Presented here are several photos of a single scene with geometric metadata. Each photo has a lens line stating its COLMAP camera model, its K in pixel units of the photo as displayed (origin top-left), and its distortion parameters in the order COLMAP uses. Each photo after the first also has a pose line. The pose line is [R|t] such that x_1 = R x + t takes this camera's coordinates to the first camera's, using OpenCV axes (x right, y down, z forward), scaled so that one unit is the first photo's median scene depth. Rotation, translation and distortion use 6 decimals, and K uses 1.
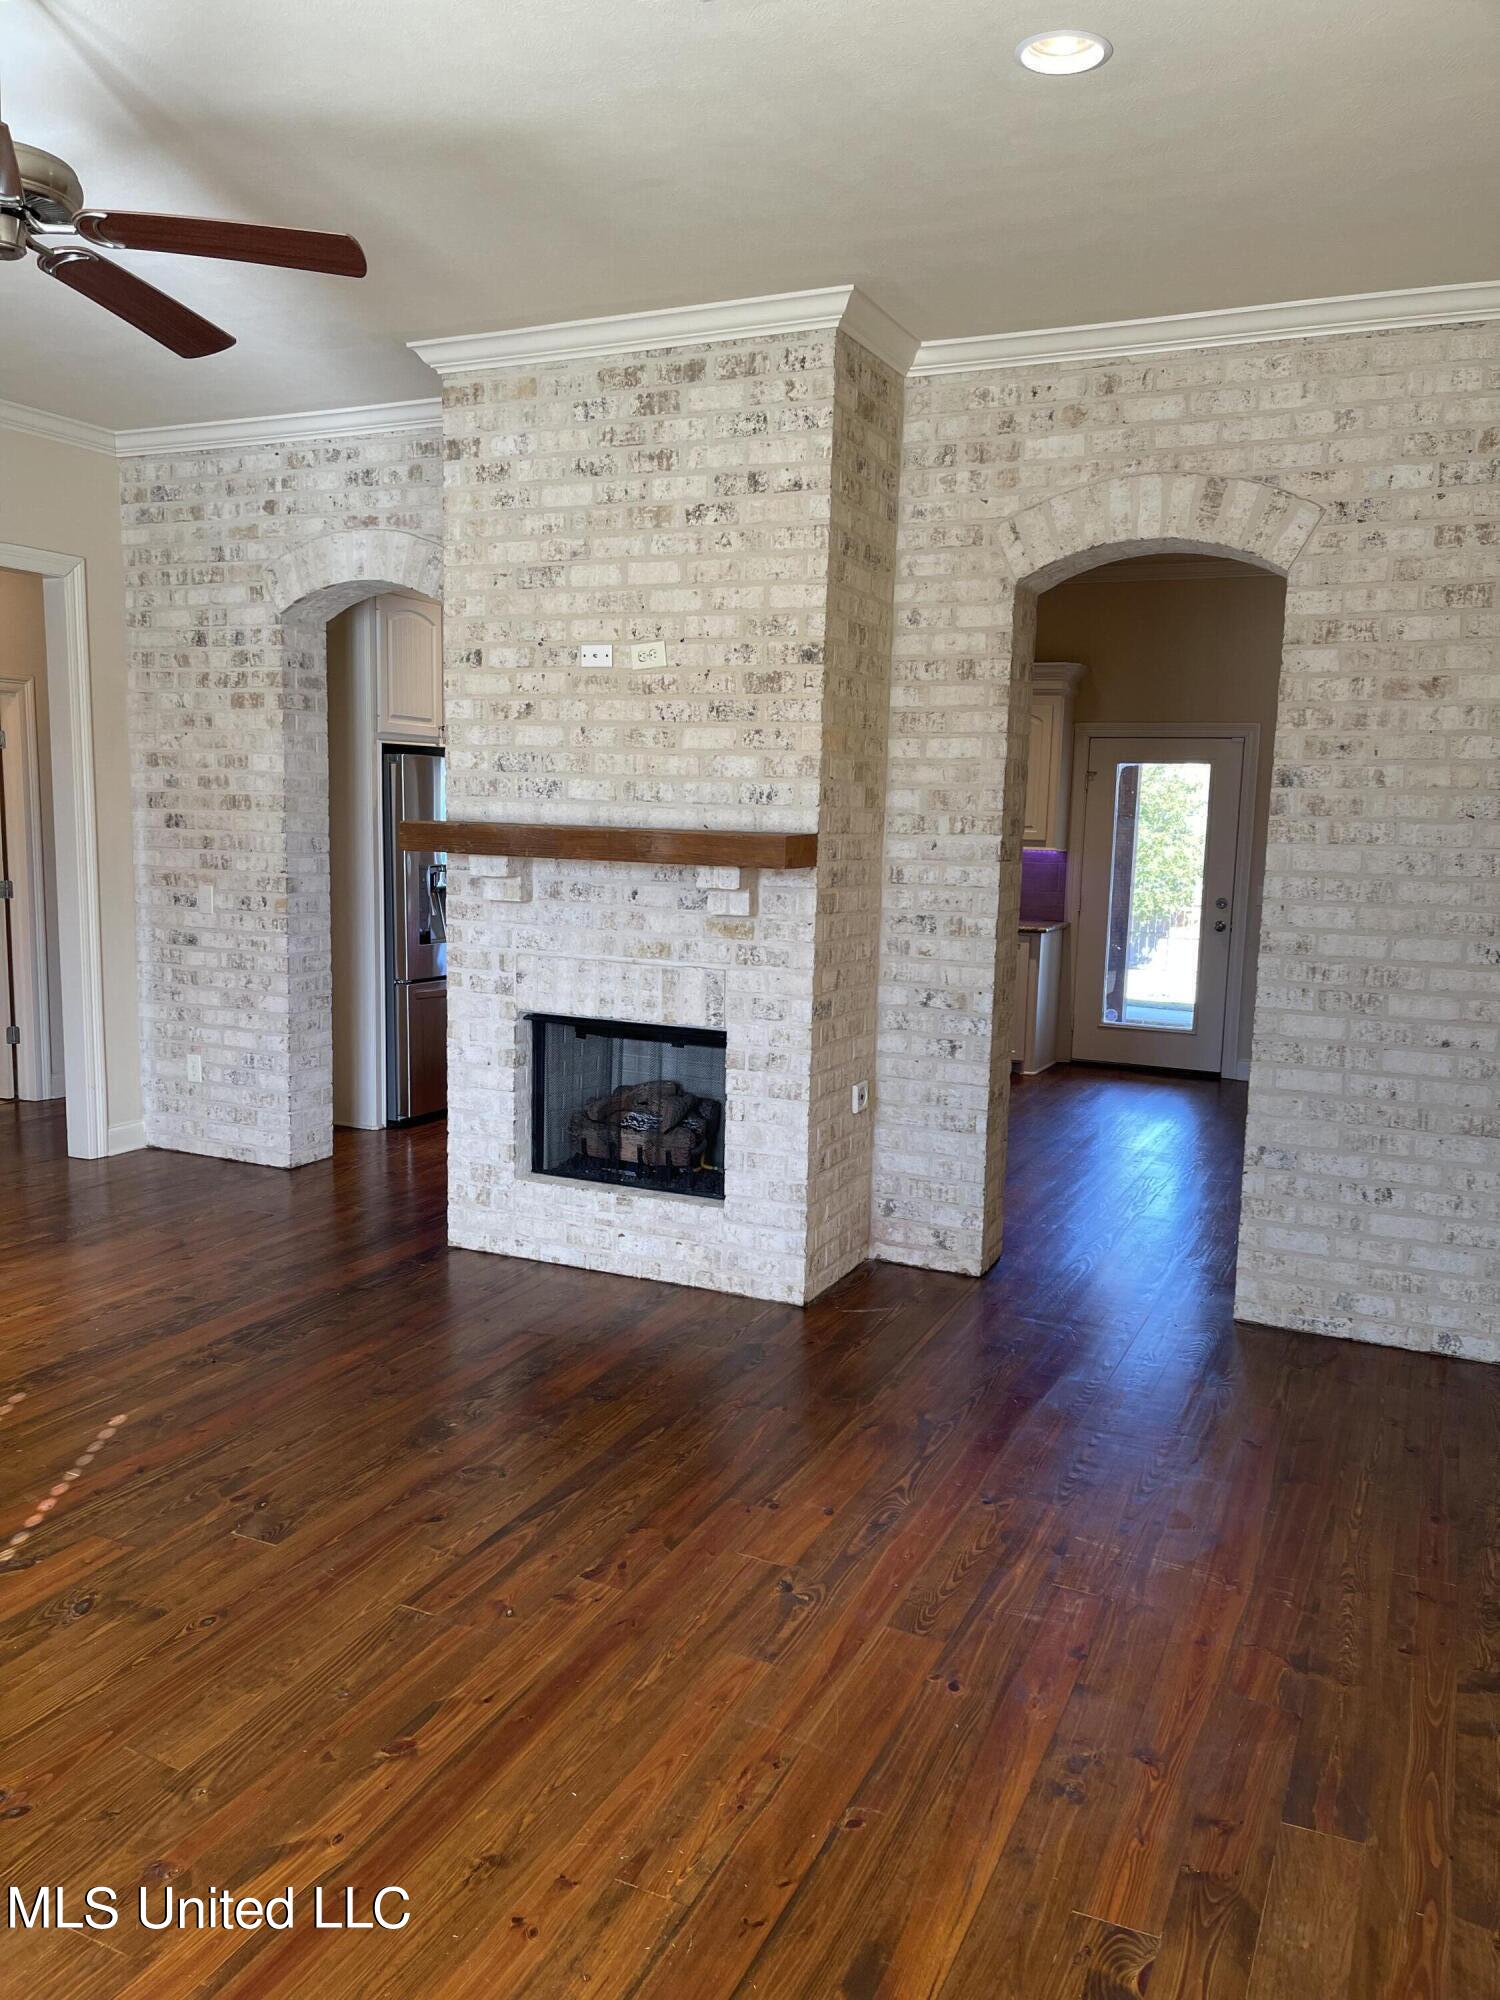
lens RADIAL K [[1506.1, 0, 739.3], [0, 1506.1, 1023.0], [0, 0, 1]] dist [0.067983, -0.097966]
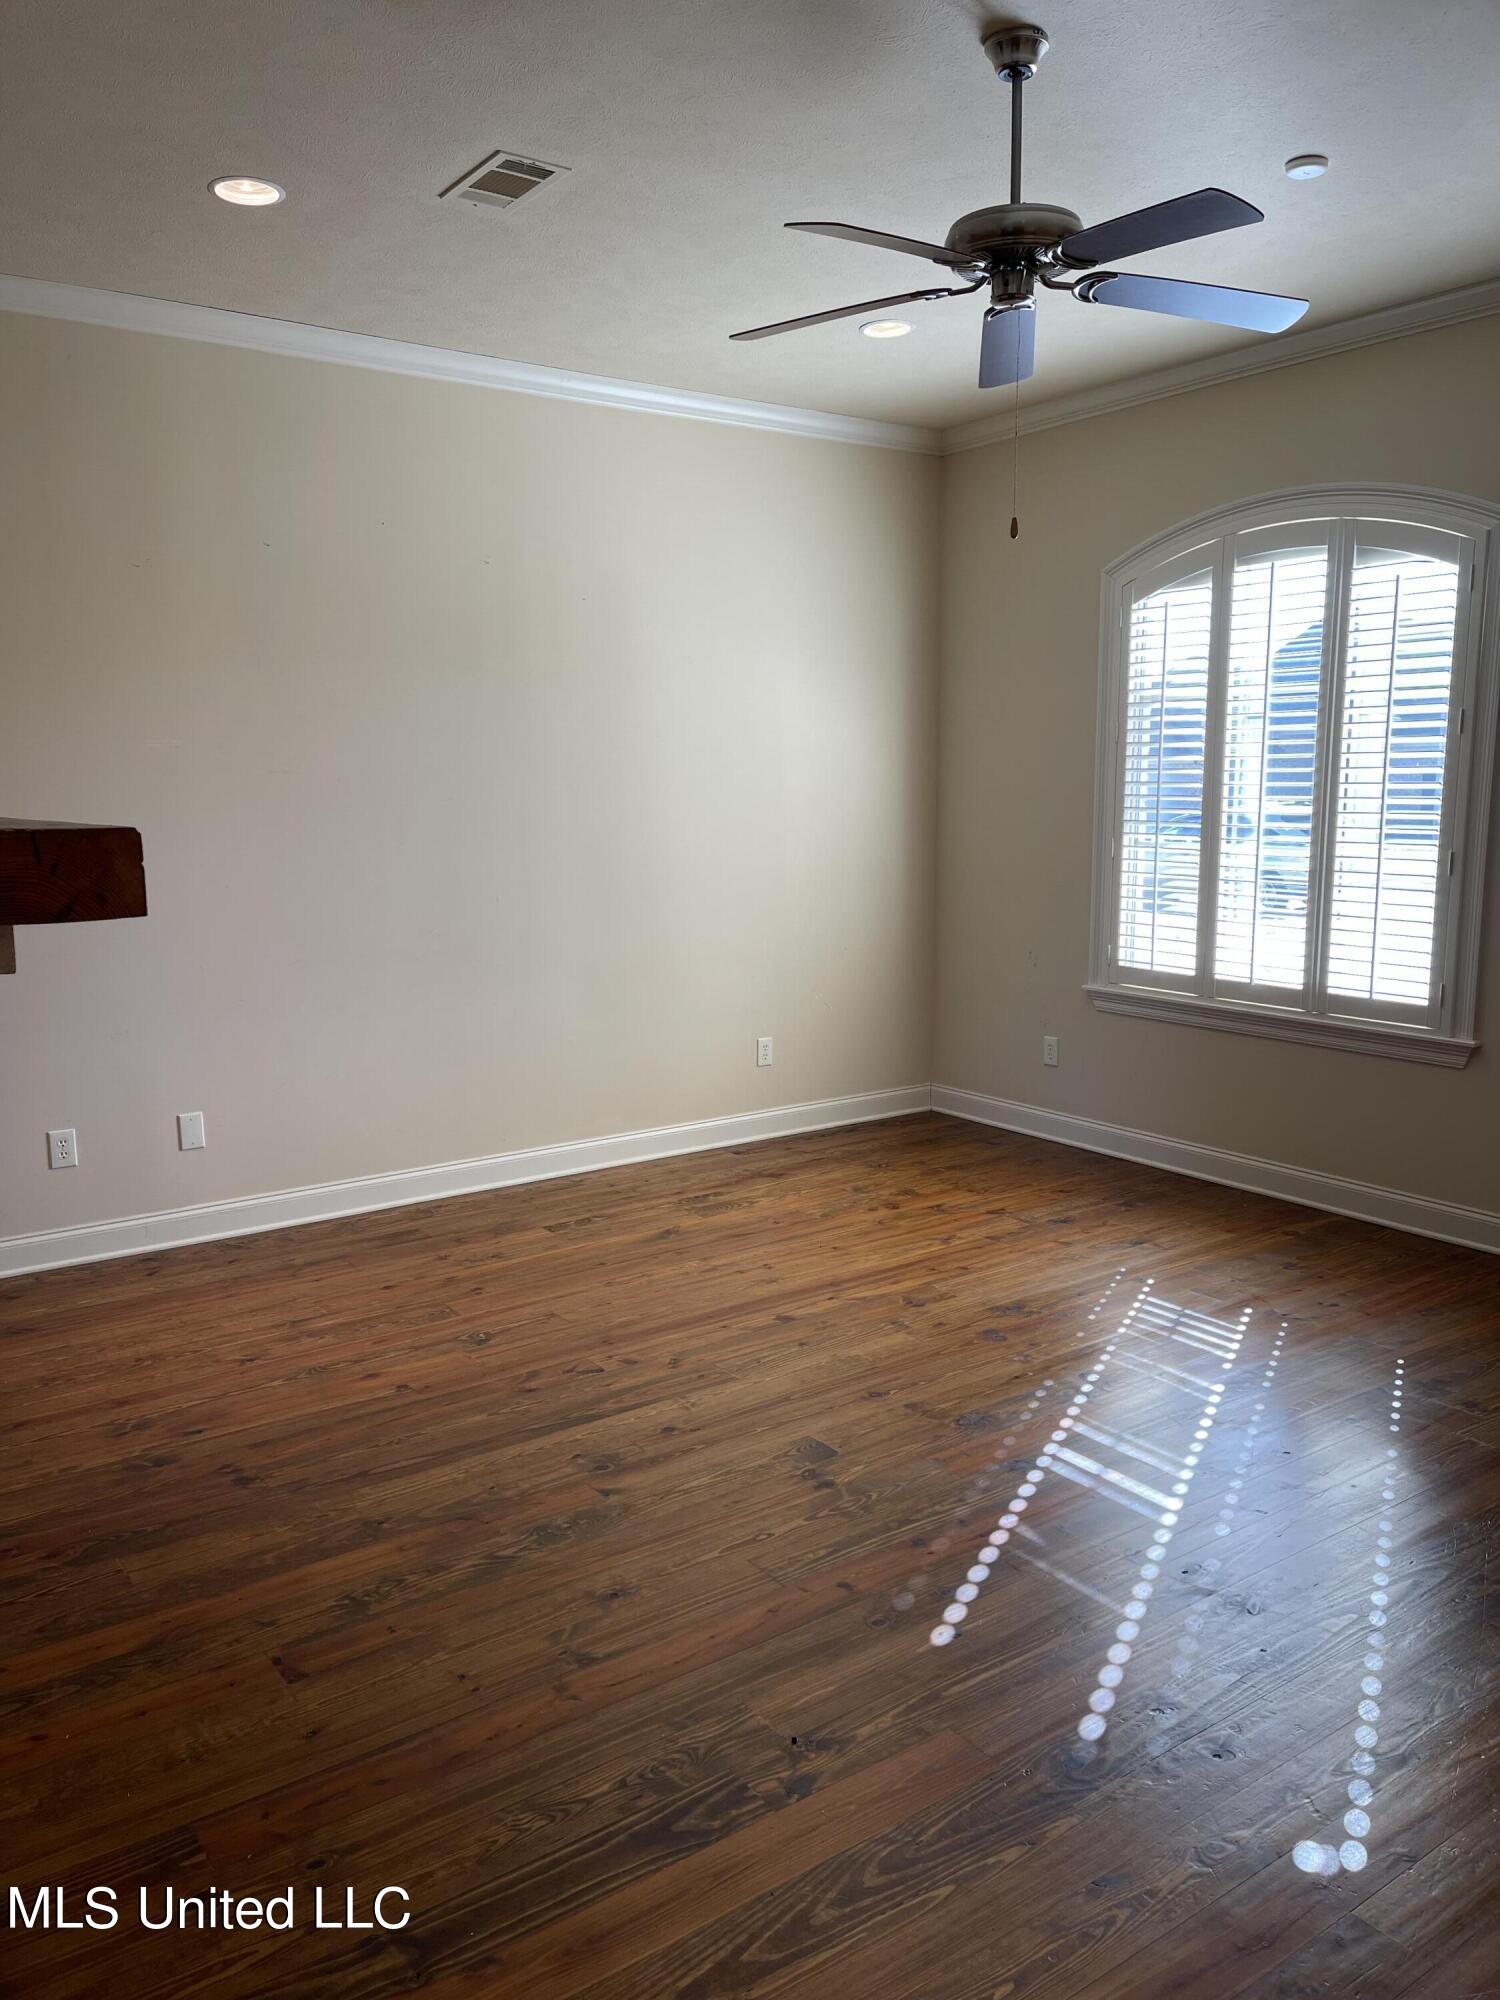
lens RADIAL K [[1506.1, 0, 739.3], [0, 1506.1, 1023.0], [0, 0, 1]] dist [0.067983, -0.097966]
pose [[-0.872933, -0.097744, 0.477948, -0.763002], [0.059071, 0.951335, 0.302444, -0.288259], [-0.484251, 0.292246, -0.824678, 1.855285]]
